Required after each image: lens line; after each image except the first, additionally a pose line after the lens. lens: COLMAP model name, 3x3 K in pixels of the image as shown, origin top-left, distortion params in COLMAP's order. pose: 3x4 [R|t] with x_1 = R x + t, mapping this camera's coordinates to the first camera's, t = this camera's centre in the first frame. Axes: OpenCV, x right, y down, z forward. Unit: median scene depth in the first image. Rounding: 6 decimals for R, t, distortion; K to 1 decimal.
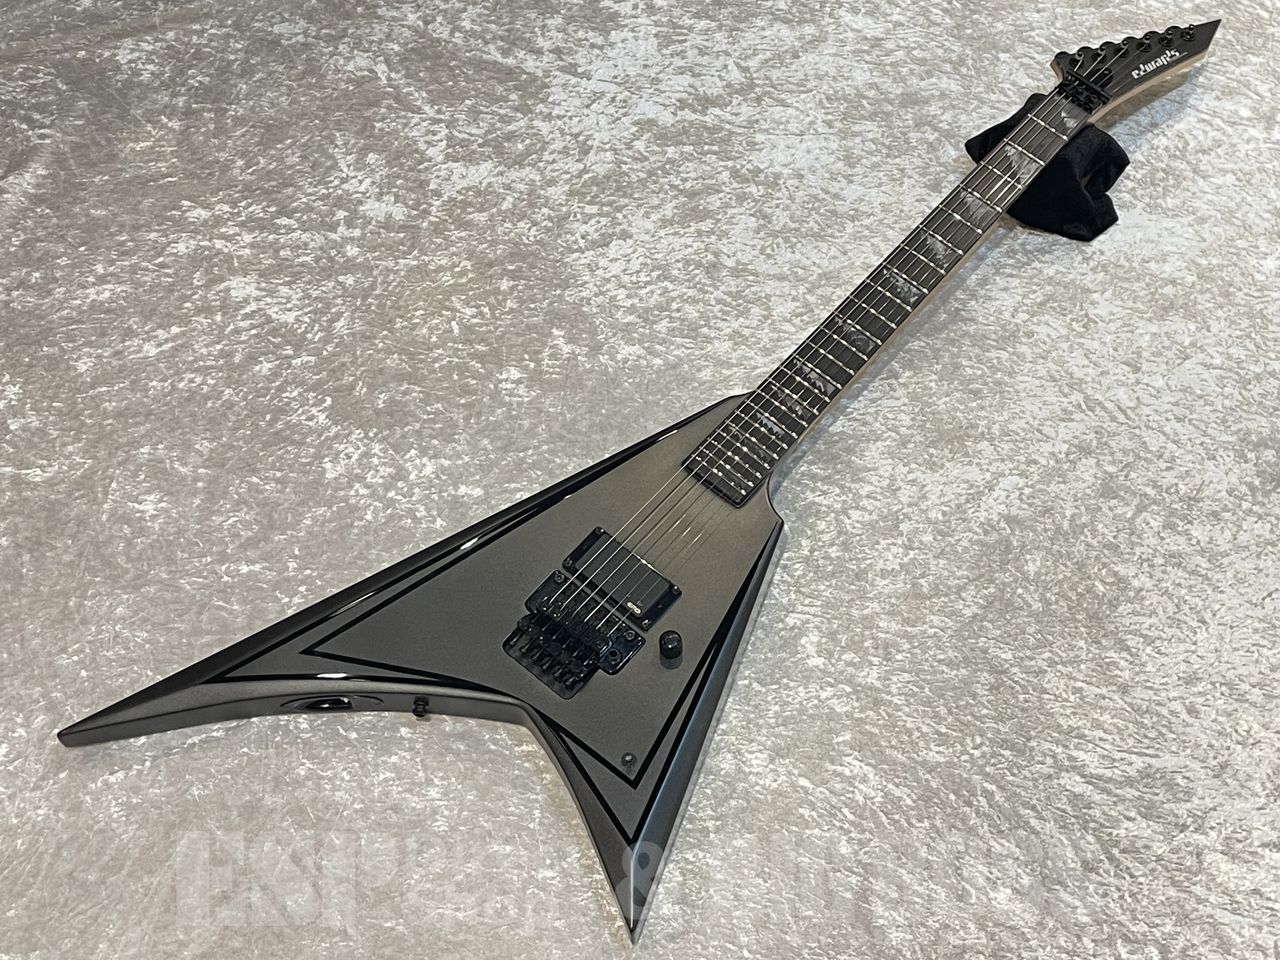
lens RADIAL K [[1891.6, 0, 640.0], [0, 1891.6, 480.0], [0, 0, 1]] dist [0.149847, -0.349253]
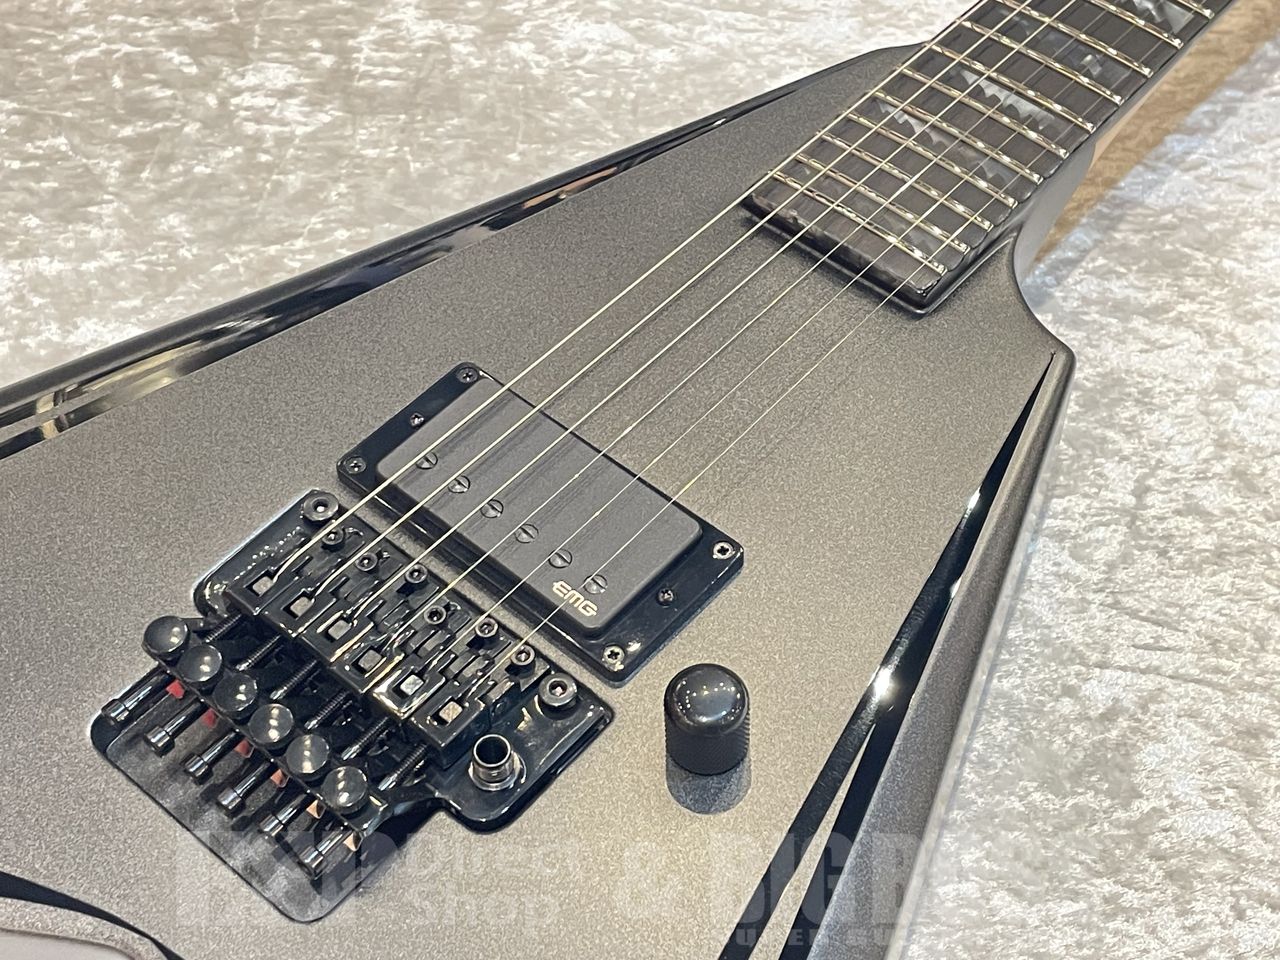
lens RADIAL K [[1959.1, 0, 640.0], [0, 1959.1, 480.0], [0, 0, 1]] dist [0.154909, -0.398512]
pose [[0.999943, 0.010663, 0.000061, 0.005723], [-0.010477, 0.983537, -0.180404, 0.093335], [-0.001984, 0.180393, 0.983593, 0.649258]]
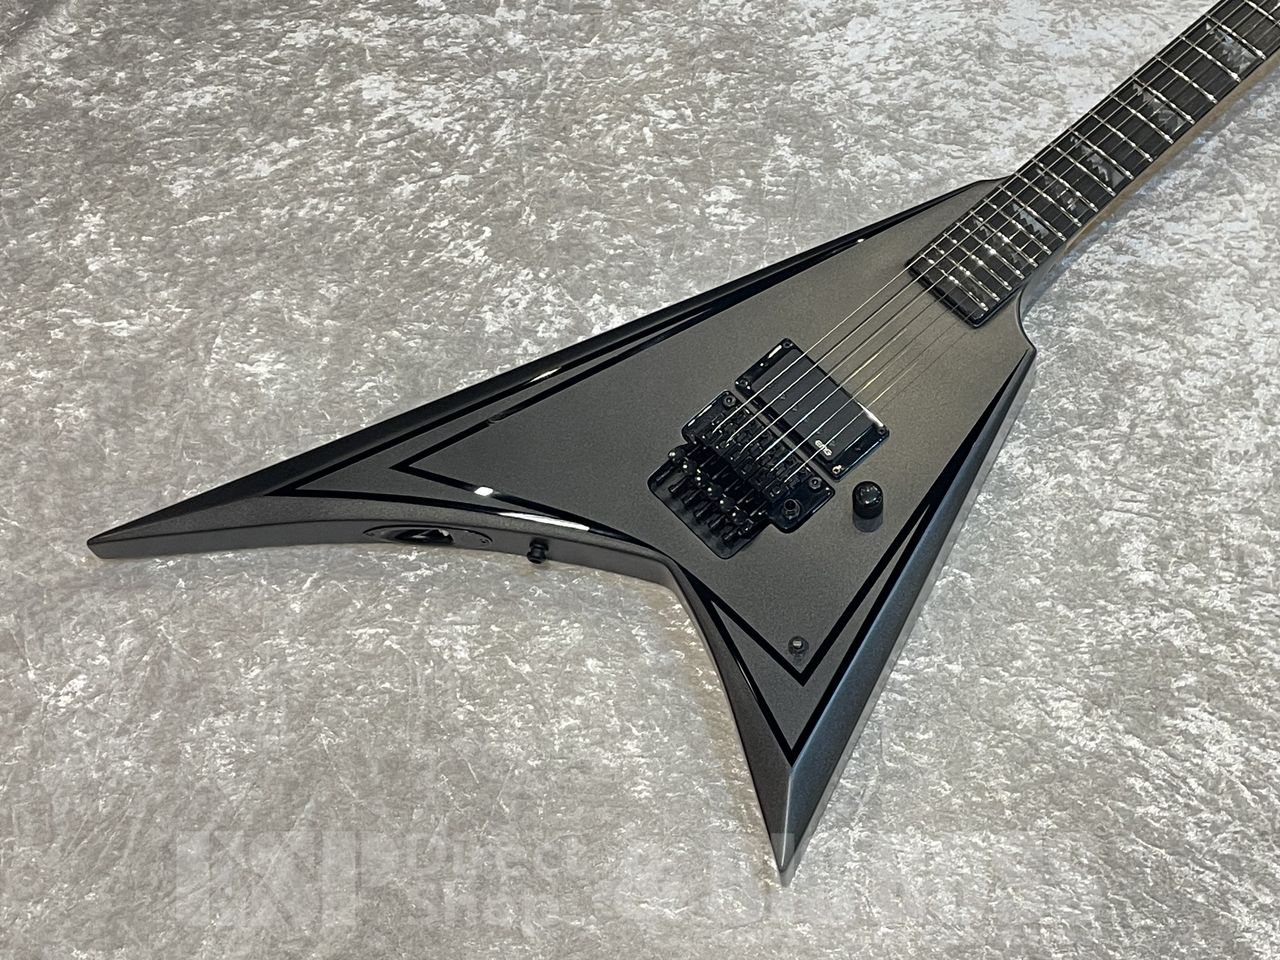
lens RADIAL K [[1891.6, 0, 640.0], [0, 1891.6, 480.0], [0, 0, 1]] dist [0.149847, -0.349253]
pose [[0.997020, 0.002578, -0.077105, -0.042725], [0.003059, 0.997335, 0.072892, 0.003019], [0.077087, -0.072911, 0.994355, 0.231661]]
